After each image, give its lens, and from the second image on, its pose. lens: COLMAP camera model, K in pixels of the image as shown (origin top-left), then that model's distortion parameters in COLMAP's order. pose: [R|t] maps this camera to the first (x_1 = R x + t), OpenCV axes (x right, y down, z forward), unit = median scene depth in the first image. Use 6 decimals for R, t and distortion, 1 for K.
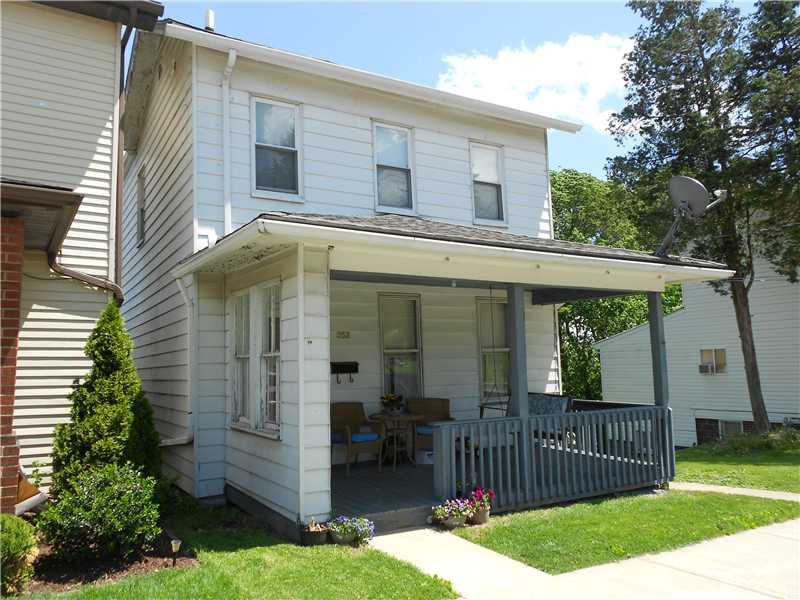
lens RADIAL K [[627.1, 0, 400.0], [0, 627.1, 300.0], [0, 0, 1]] dist [-0.001526, -0.003562]
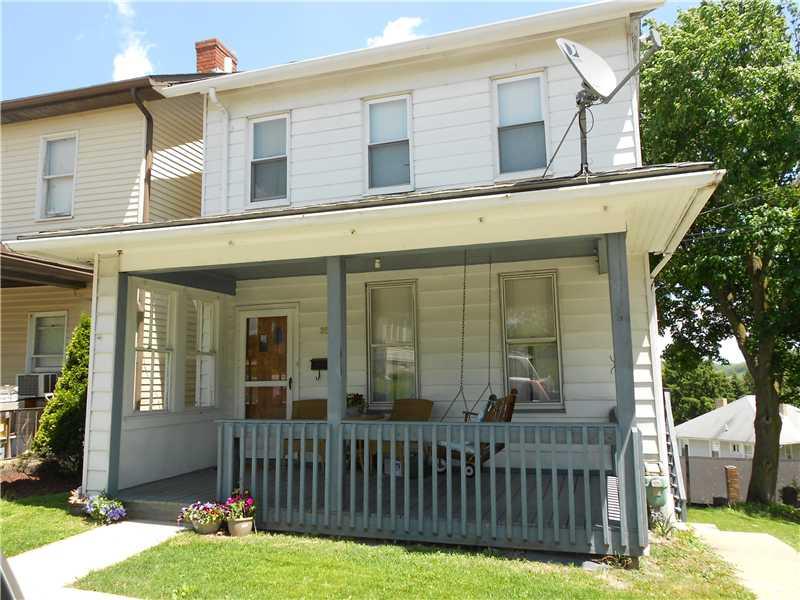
lens RADIAL K [[627.1, 0, 400.0], [0, 627.1, 300.0], [0, 0, 1]] dist [-0.001526, -0.003562]
pose [[0.670163, -0.088247, -0.736949, 0.726692], [0.080775, 0.995681, -0.045774, 0.063316], [0.737806, -0.028851, 0.674396, 0.446205]]
